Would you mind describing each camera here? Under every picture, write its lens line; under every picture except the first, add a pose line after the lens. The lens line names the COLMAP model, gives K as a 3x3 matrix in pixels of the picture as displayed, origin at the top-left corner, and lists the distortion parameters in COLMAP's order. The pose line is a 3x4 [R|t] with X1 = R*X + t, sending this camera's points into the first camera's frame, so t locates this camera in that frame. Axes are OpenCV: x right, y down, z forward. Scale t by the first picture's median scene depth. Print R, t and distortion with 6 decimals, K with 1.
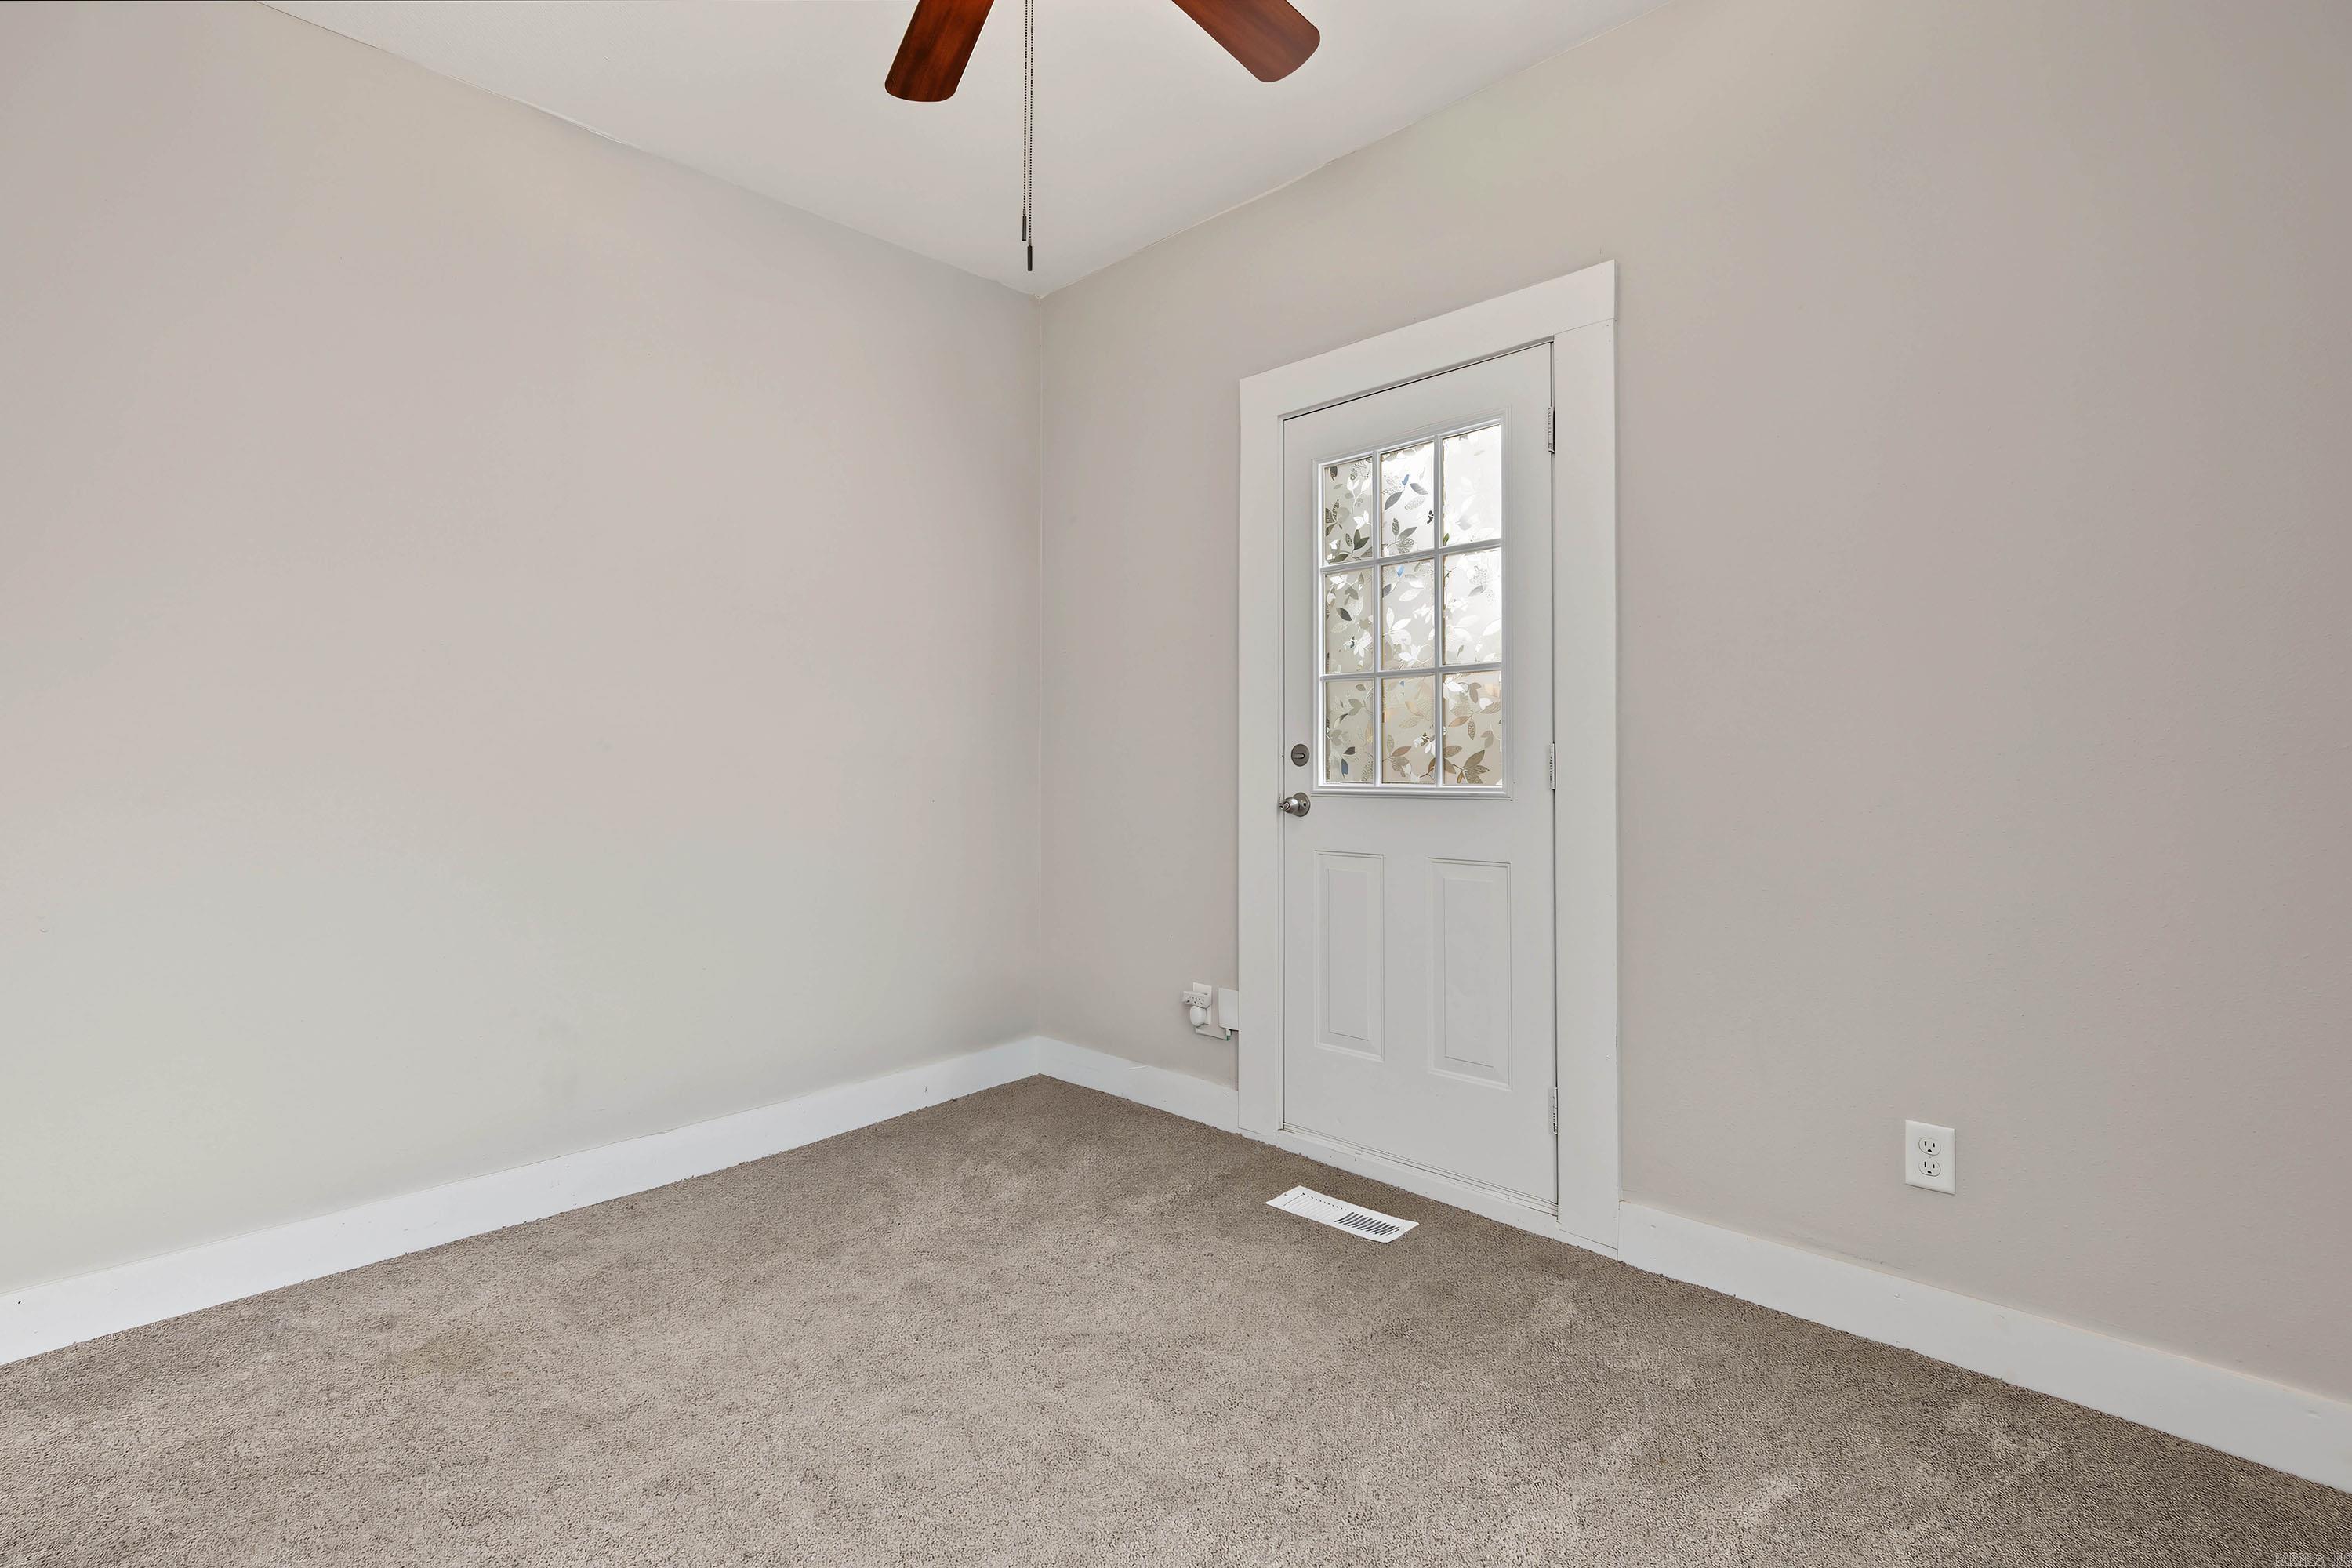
lens RADIAL K [[1037.3, 0, 1174.2], [0, 1037.3, 734.4], [0, 0, 1]] dist [-0.015455, 0.003724]
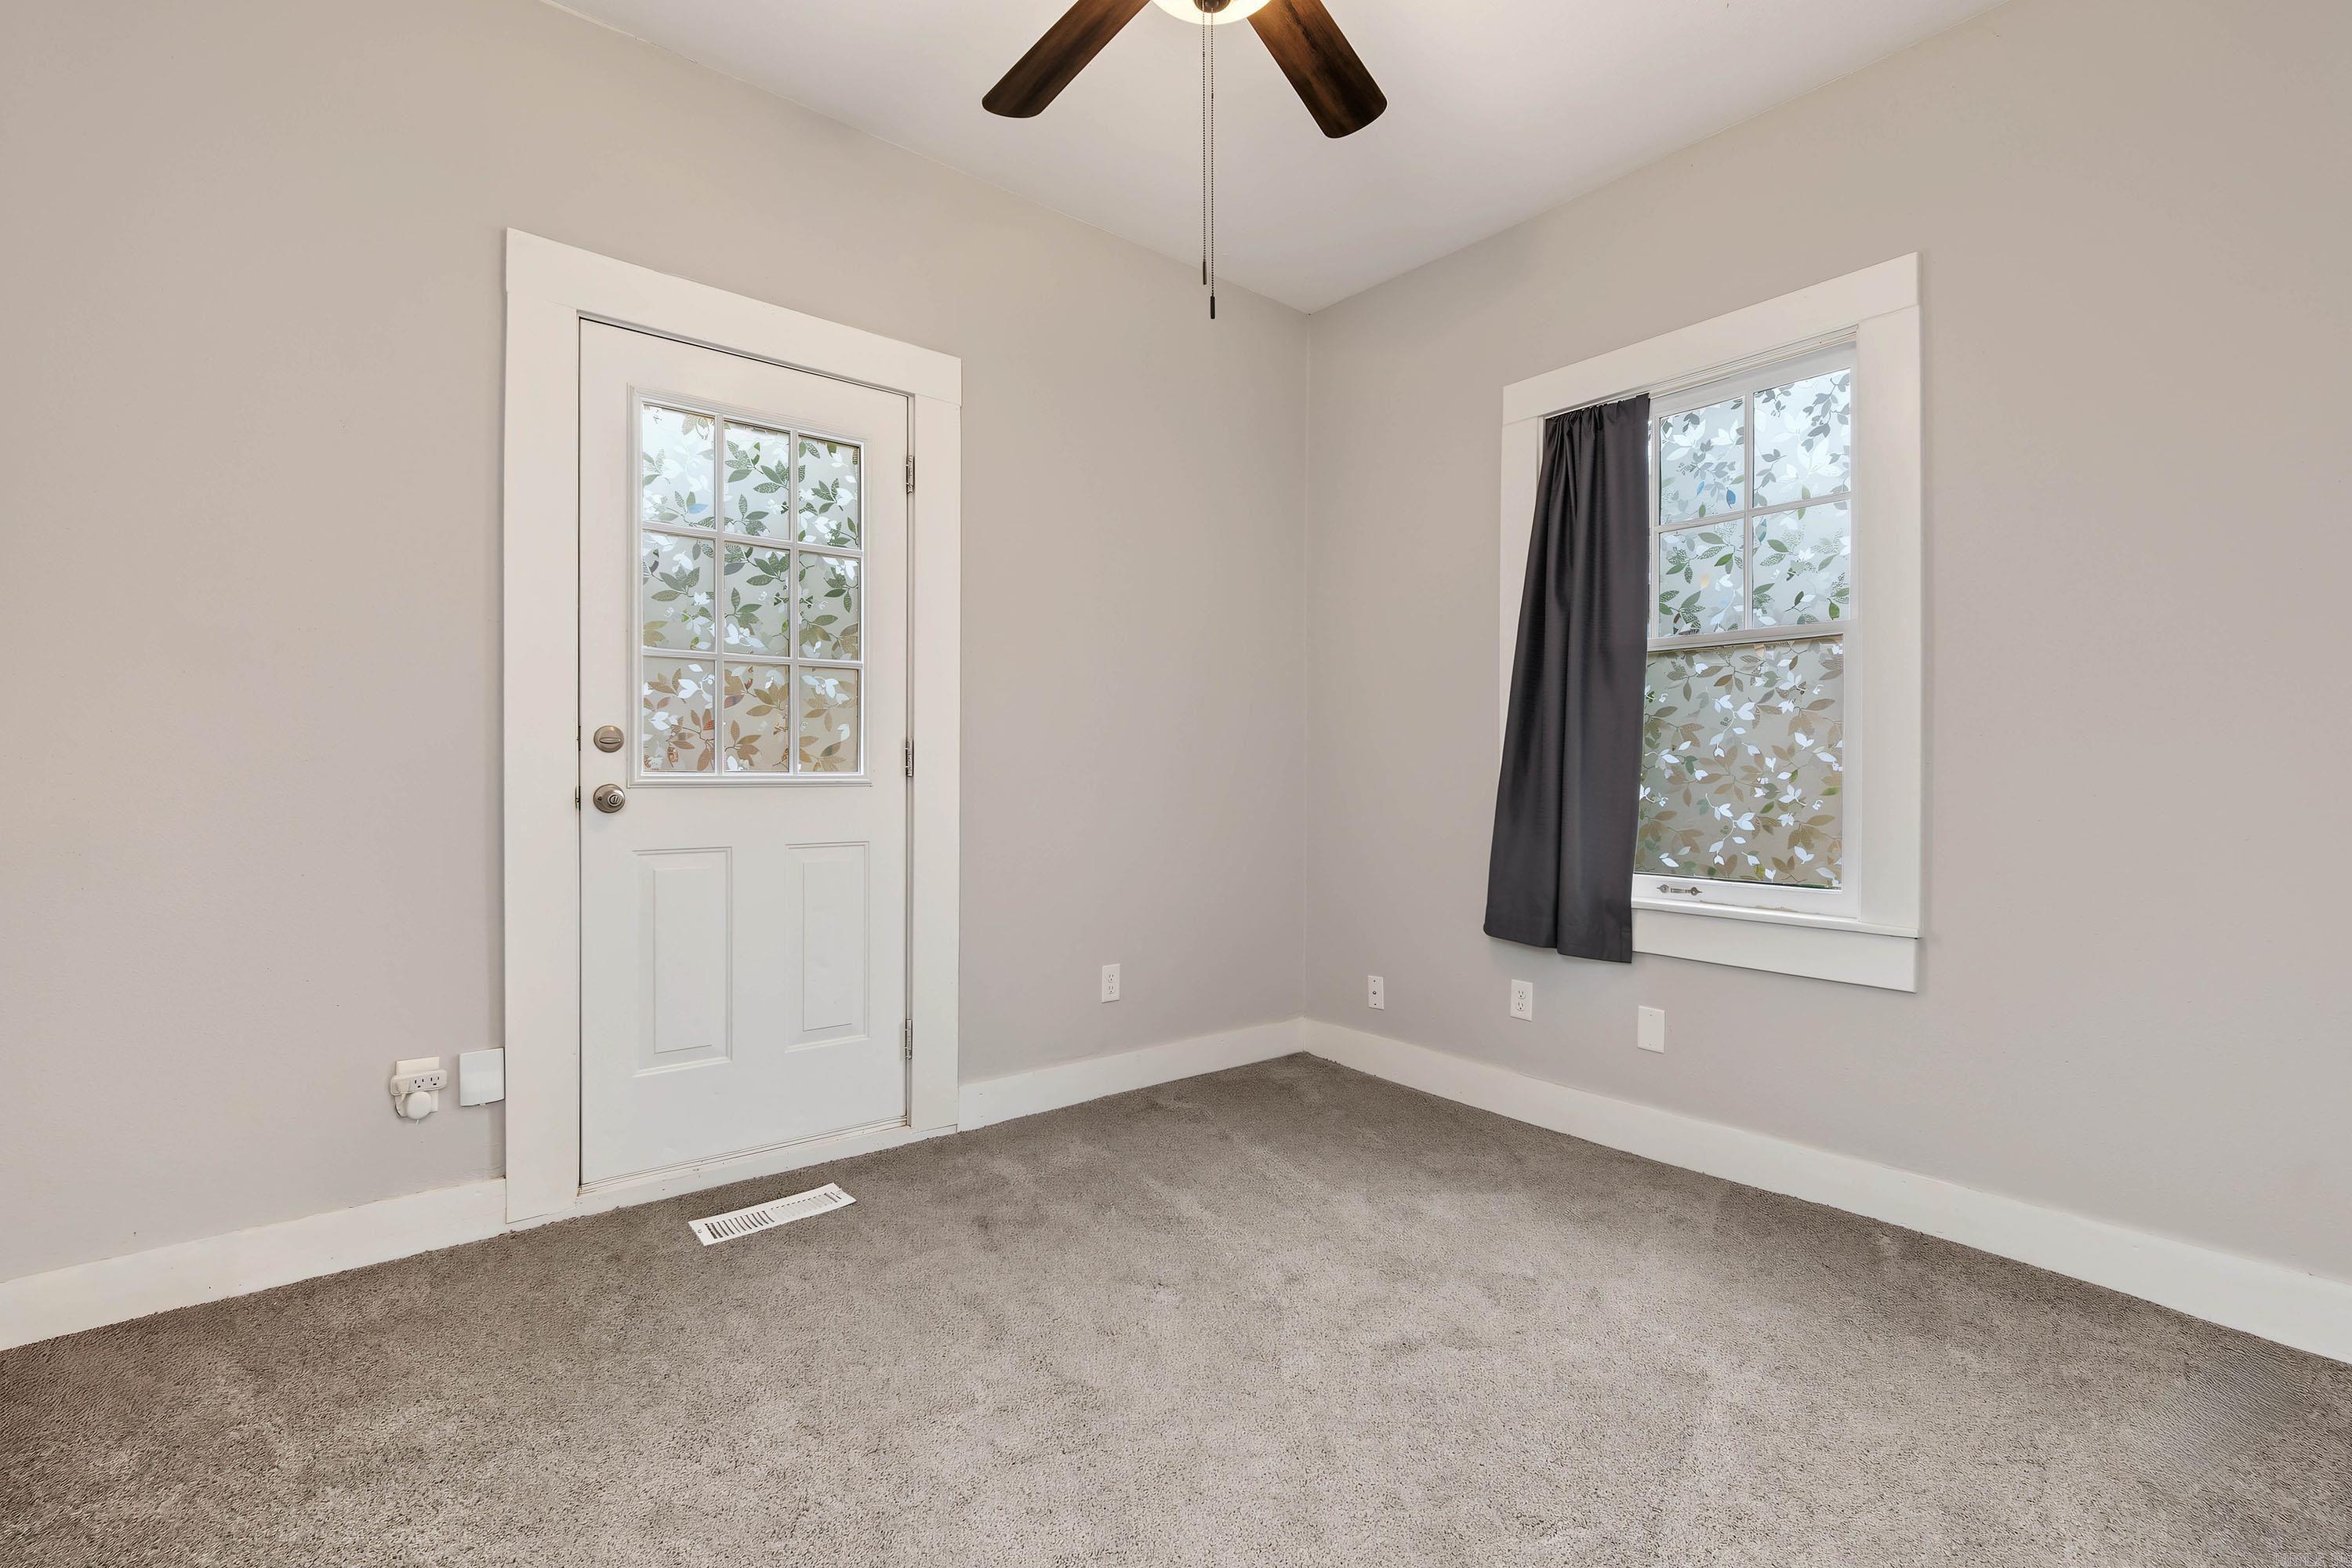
lens RADIAL K [[1037.3, 0, 1169.1], [0, 1037.3, 780.2], [0, 0, 1]] dist [-0.015455, 0.003724]
pose [[0.125749, -0.013664, 0.991968, -0.707869], [-0.043053, 0.998888, 0.019218, 0.019171], [-0.991127, -0.045124, 0.125021, 0.492456]]
